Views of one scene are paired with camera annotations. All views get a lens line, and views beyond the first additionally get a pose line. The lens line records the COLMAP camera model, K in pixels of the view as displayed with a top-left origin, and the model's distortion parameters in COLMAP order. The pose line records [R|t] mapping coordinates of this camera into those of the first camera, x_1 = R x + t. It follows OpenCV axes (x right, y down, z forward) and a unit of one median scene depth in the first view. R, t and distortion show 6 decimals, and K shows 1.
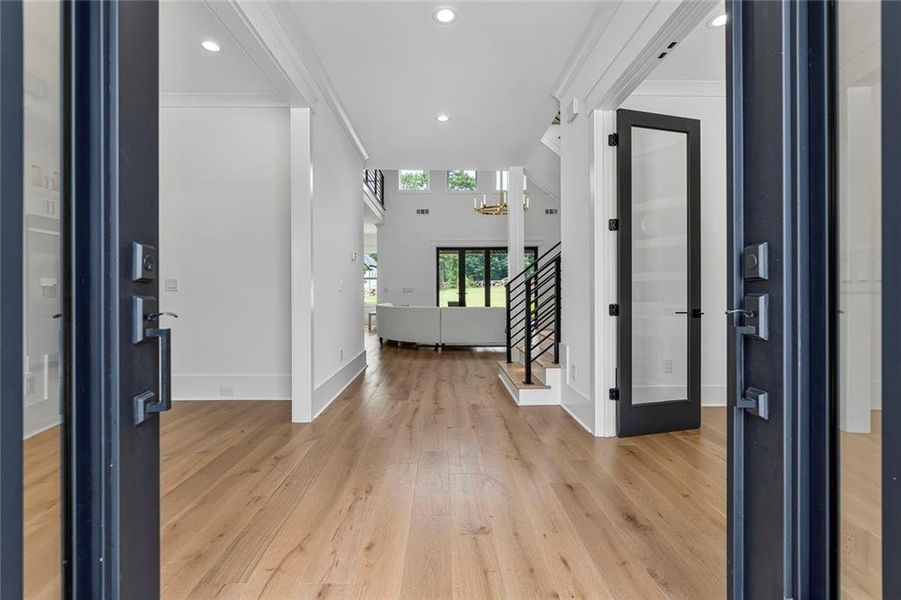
lens RADIAL K [[409.2, 0, 444.5], [0, 409.2, 289.2], [0, 0, 1]] dist [-0.009582, 0.000213]
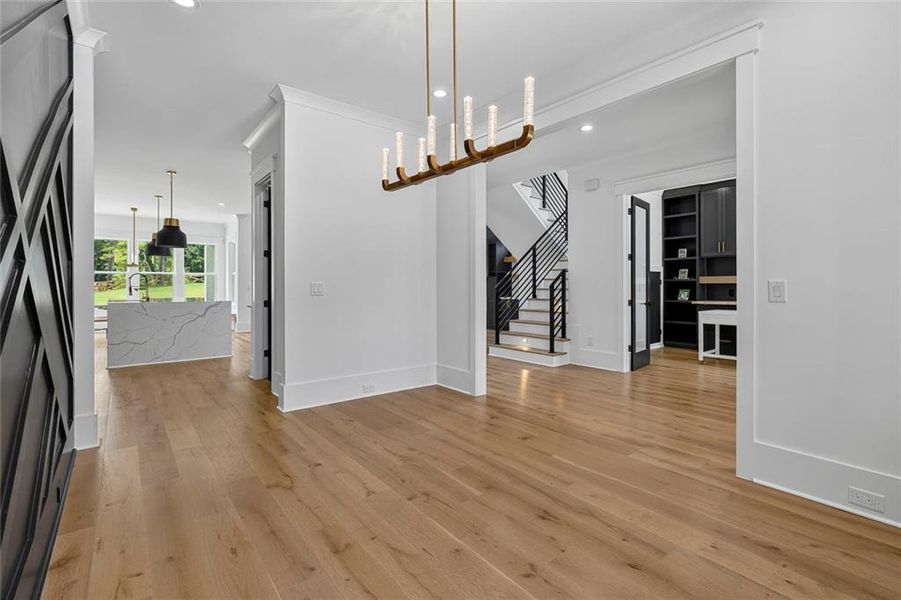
lens RADIAL K [[409.2, 0, 444.5], [0, 409.2, 289.2], [0, 0, 1]] dist [-0.009582, 0.000213]
pose [[0.797092, -0.007860, 0.603807, -1.398284], [-0.000480, 0.999907, 0.013651, -0.038158], [-0.603858, -0.011171, 0.797014, 0.024362]]
